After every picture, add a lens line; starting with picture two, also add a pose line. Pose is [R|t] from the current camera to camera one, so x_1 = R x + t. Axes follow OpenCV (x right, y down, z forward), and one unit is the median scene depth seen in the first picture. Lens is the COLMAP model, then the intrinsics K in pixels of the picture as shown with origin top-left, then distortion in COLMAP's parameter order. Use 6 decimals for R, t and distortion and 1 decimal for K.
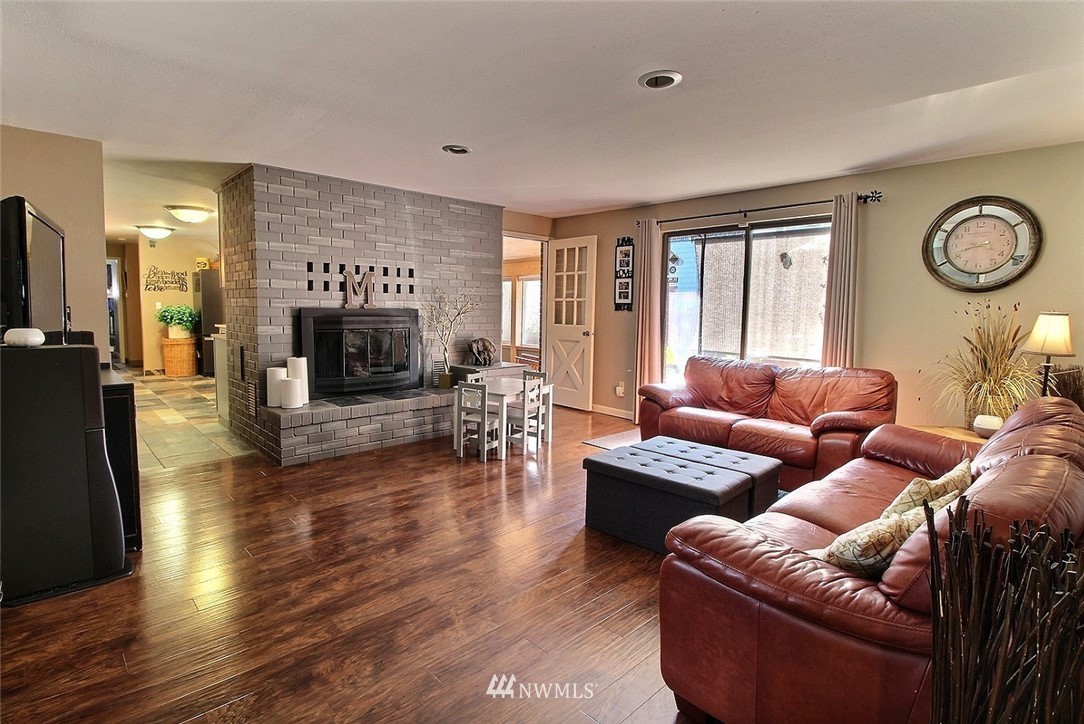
lens RADIAL K [[544.1, 0, 546.9], [0, 544.1, 356.4], [0, 0, 1]] dist [0.000699, -0.001268]
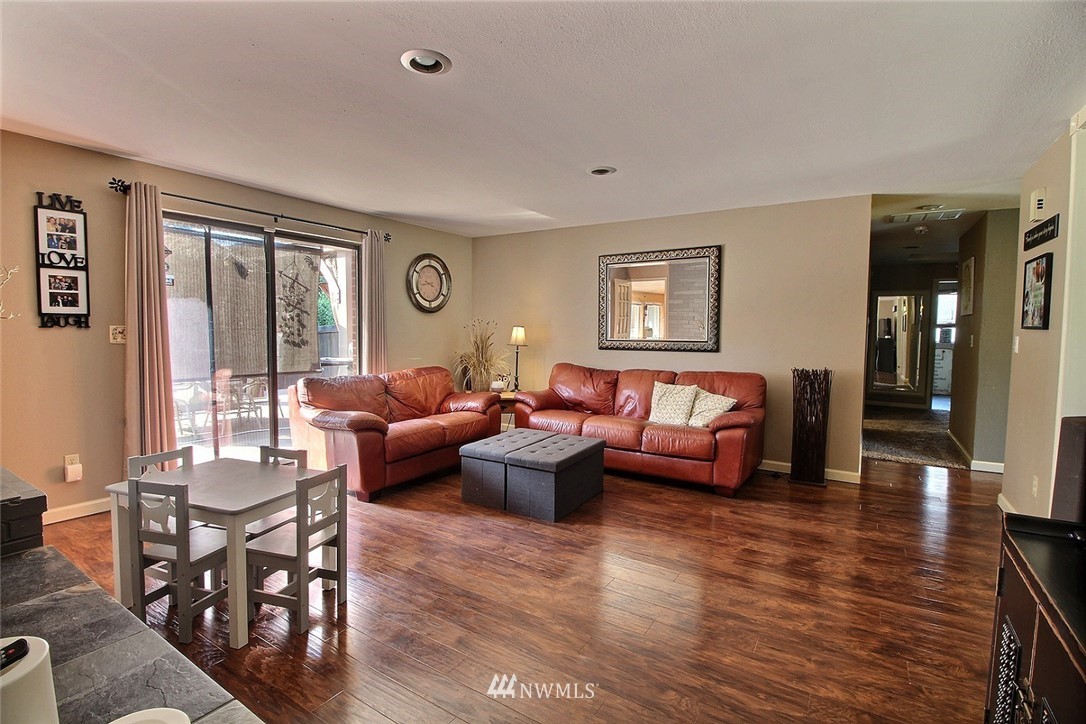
lens RADIAL K [[506.3, 0, 547.9], [0, 506.3, 356.4], [0, 0, 1]] dist [-0.000786, -0.011833]
pose [[-0.248435, -0.071633, 0.965996, -0.485298], [0.075612, 0.992785, 0.093065, -0.066228], [-0.965693, 0.096161, -0.241226, 0.665044]]
